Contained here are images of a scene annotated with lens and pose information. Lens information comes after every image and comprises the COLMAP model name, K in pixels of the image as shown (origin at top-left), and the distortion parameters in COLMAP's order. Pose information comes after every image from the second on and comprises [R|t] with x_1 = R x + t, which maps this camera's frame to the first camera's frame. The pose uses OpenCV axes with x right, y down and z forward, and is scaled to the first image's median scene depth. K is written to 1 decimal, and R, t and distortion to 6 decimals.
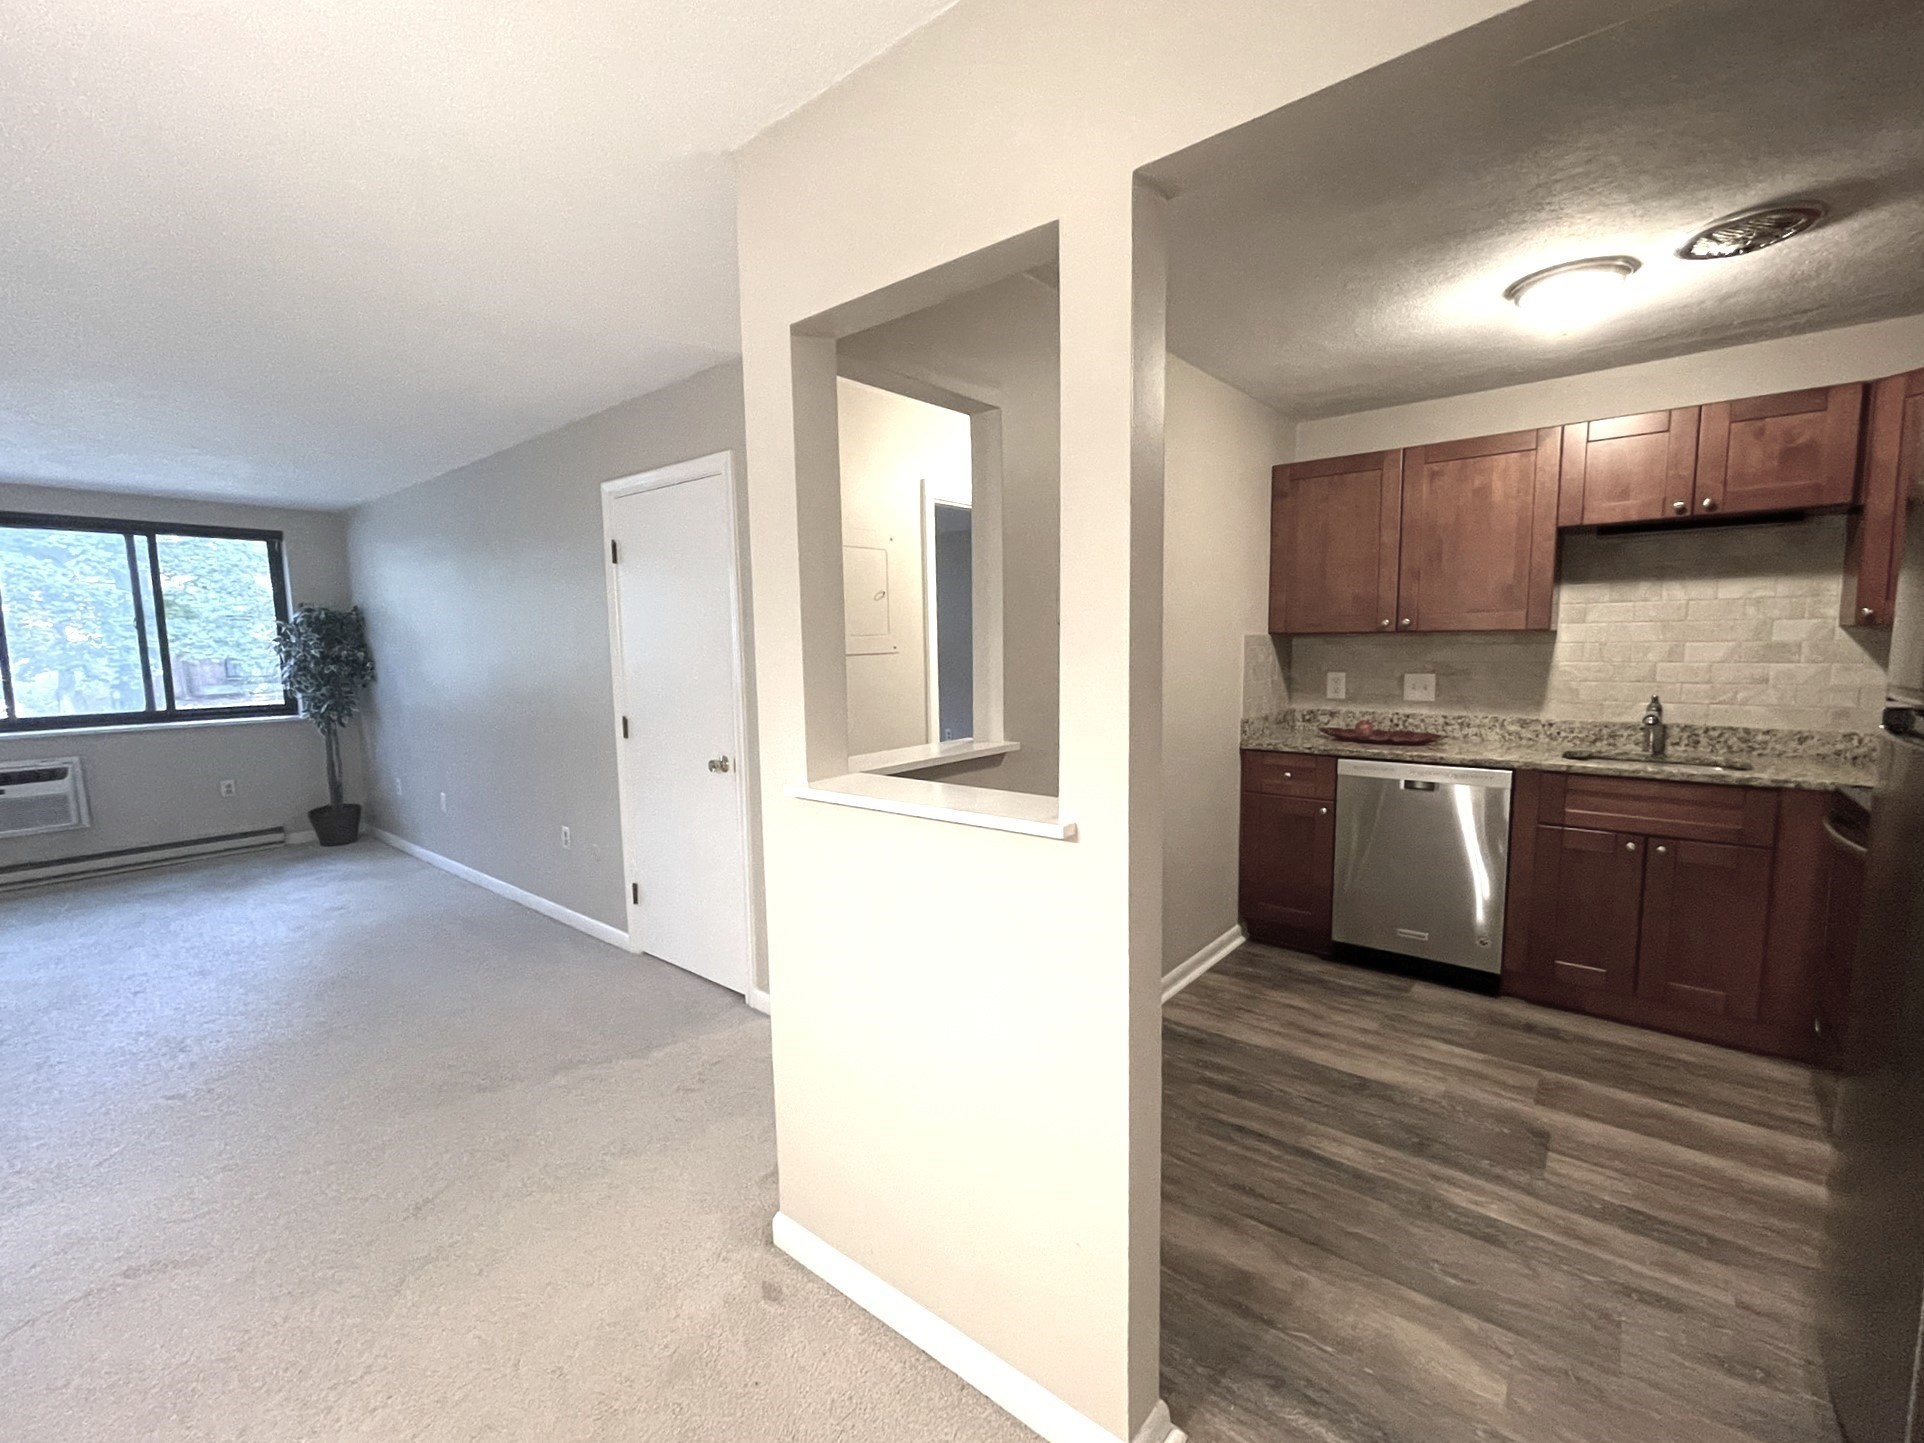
lens RADIAL K [[830.2, 0, 958.4], [0, 830.2, 727.4], [0, 0, 1]] dist [-0.000535, -0.000039]
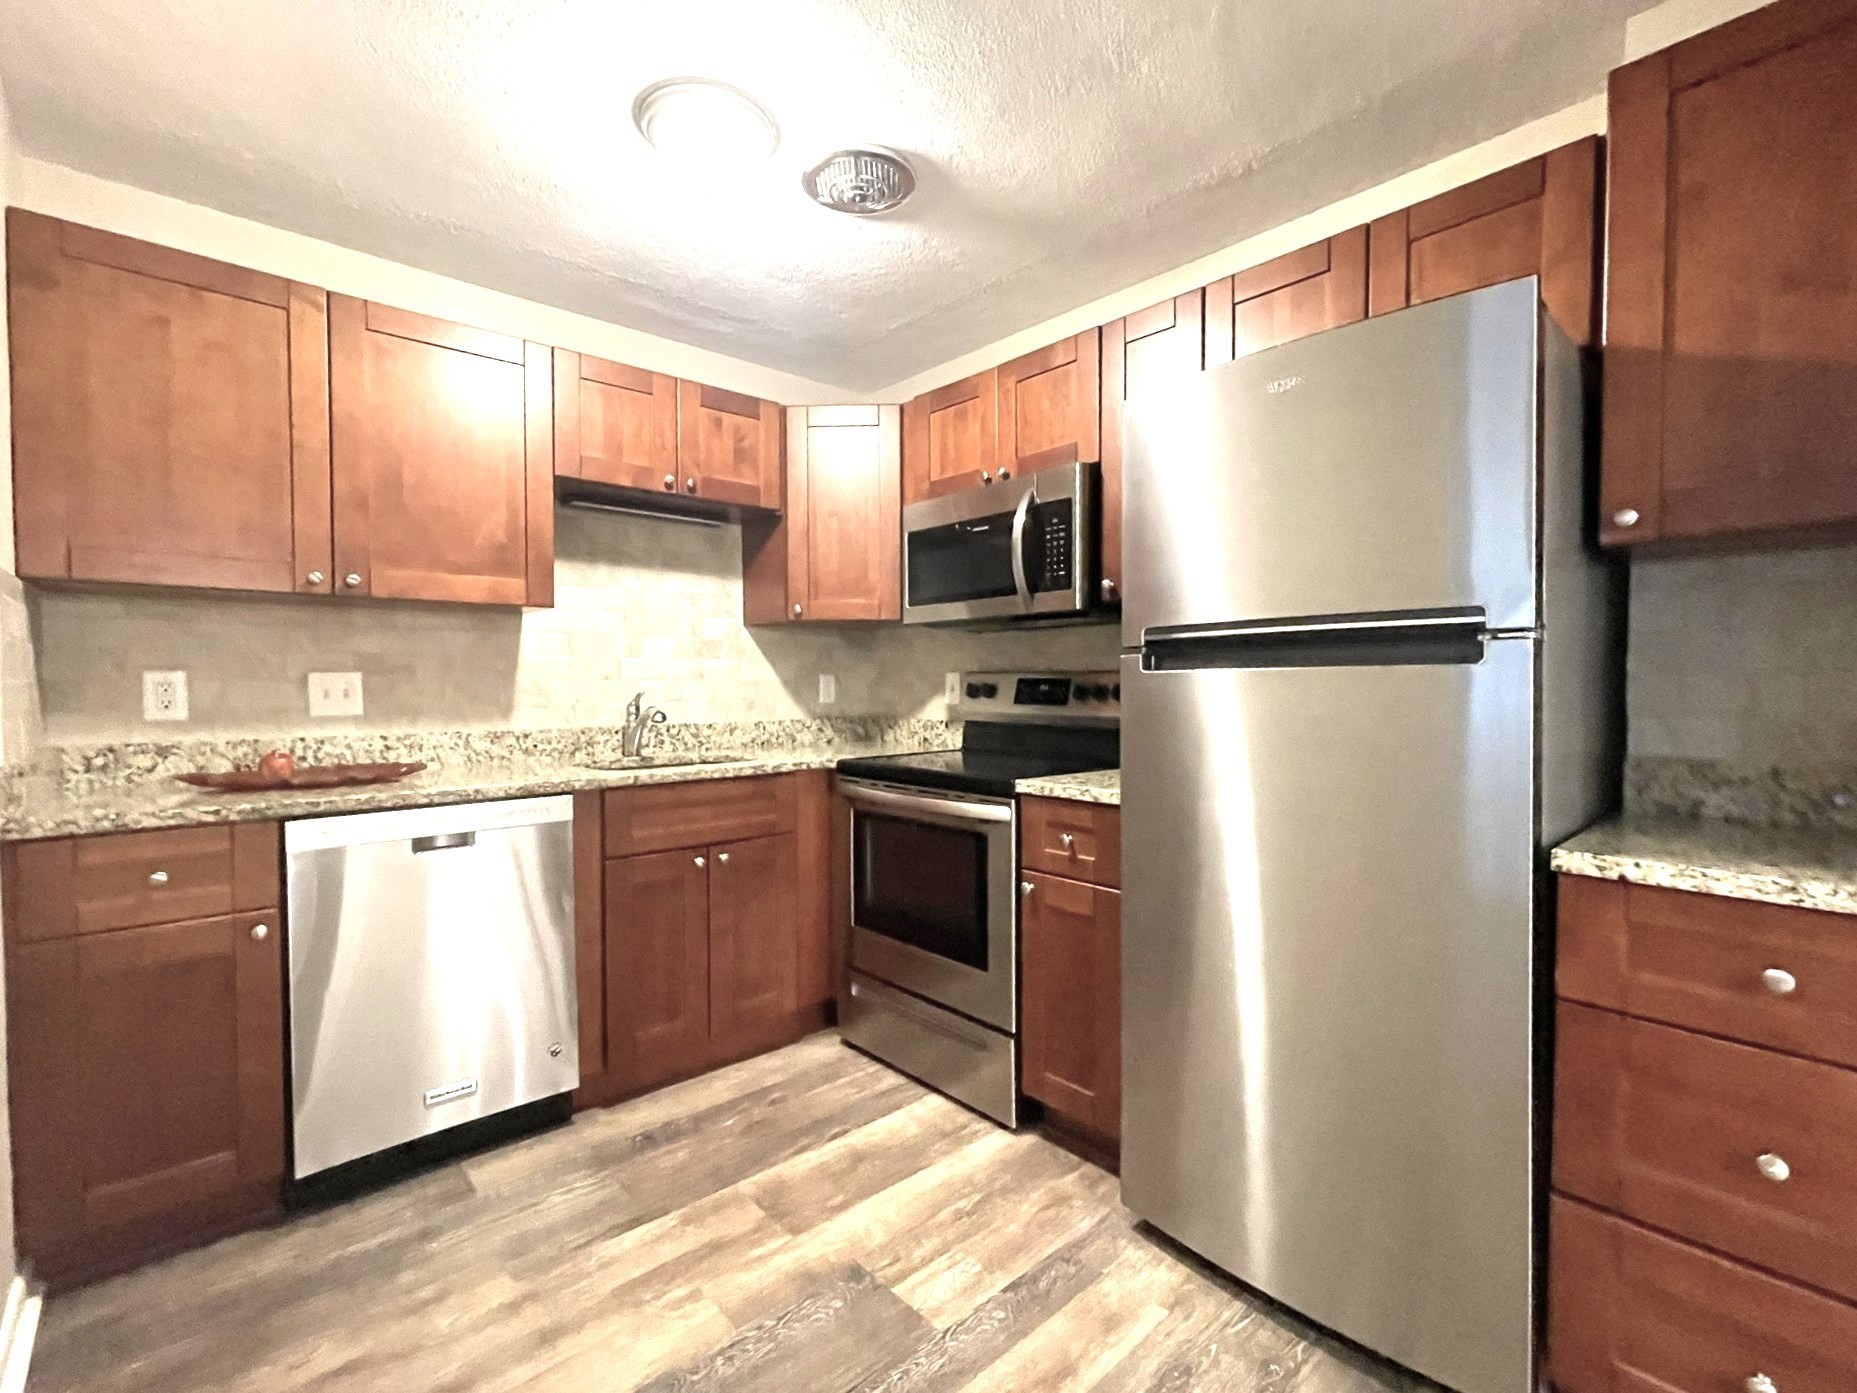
lens RADIAL K [[840.5, 0, 924.7], [0, 840.5, 696.4], [0, 0, 1]] dist [0.005025, 0.000820]
pose [[0.154657, -0.007730, 0.987938, -0.001639], [0.103613, 0.994582, -0.008438, 0.005683], [-0.982520, 0.103668, 0.154621, 0.562087]]
